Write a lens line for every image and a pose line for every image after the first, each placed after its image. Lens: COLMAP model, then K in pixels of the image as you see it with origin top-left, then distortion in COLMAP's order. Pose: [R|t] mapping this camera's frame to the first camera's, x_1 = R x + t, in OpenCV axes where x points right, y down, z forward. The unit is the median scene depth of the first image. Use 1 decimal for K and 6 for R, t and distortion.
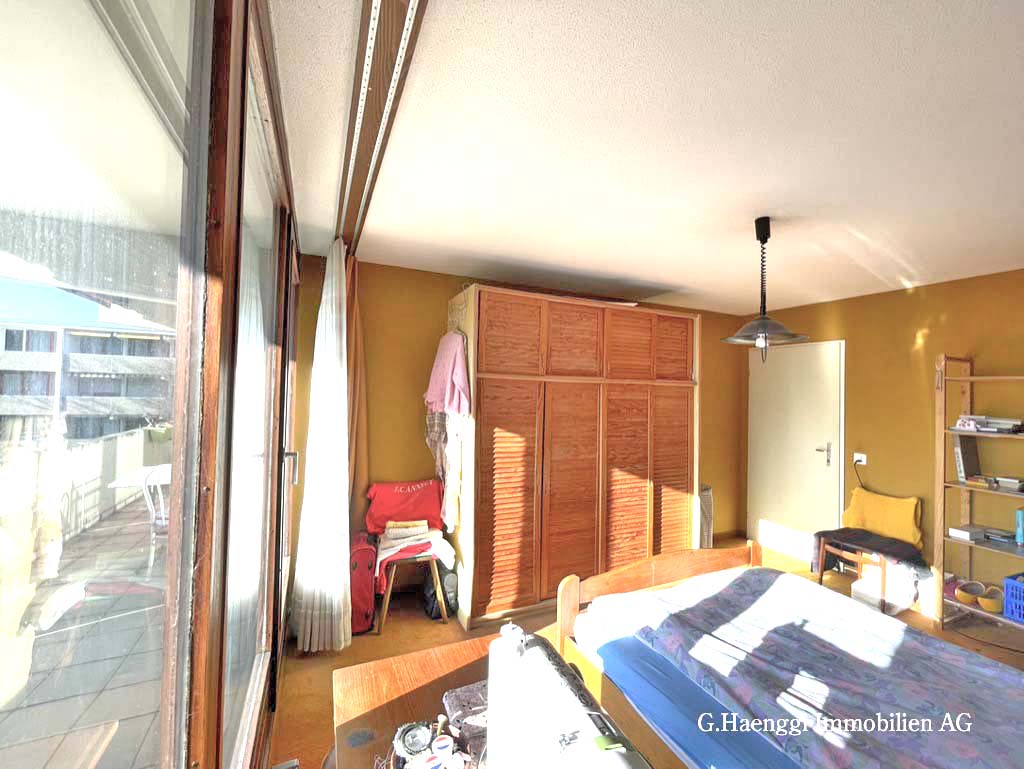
lens RADIAL K [[419.0, 0, 513.9], [0, 419.0, 382.0], [0, 0, 1]] dist [-0.000977, 0.000359]
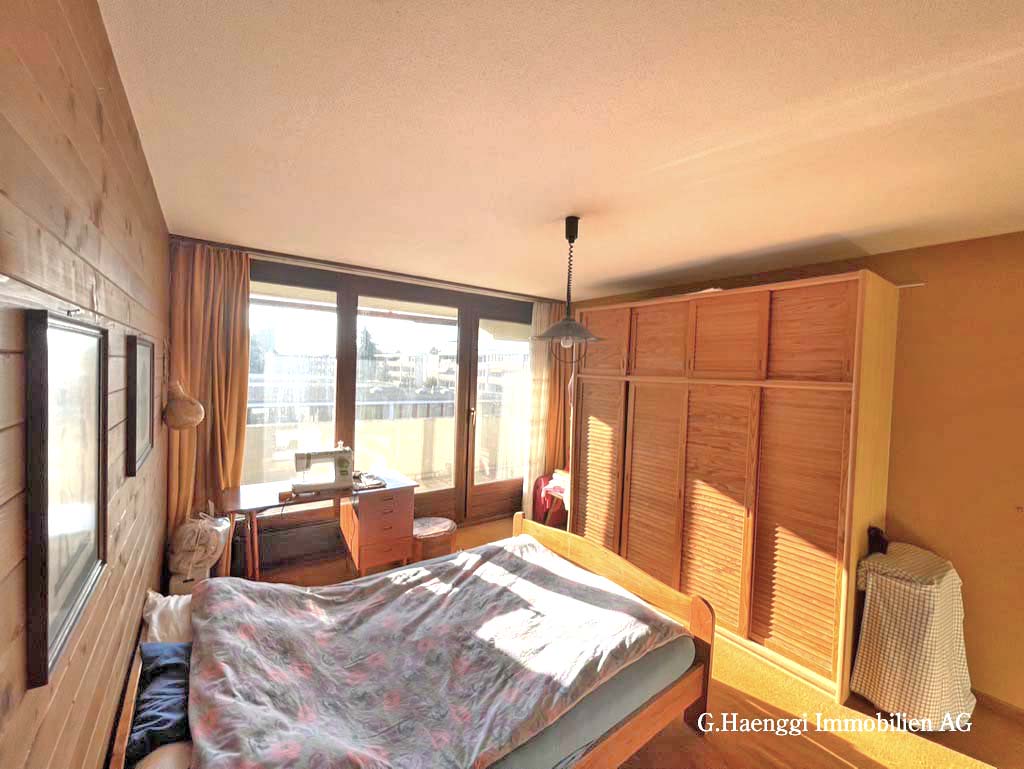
lens RADIAL K [[419.0, 0, 517.7], [0, 419.0, 383.3], [0, 0, 1]] dist [-0.000977, 0.000359]
pose [[0.212698, 0.012444, -0.977039, 1.052104], [-0.009161, 0.999900, 0.010741, -0.003795], [0.977075, 0.006666, 0.212791, 0.453363]]
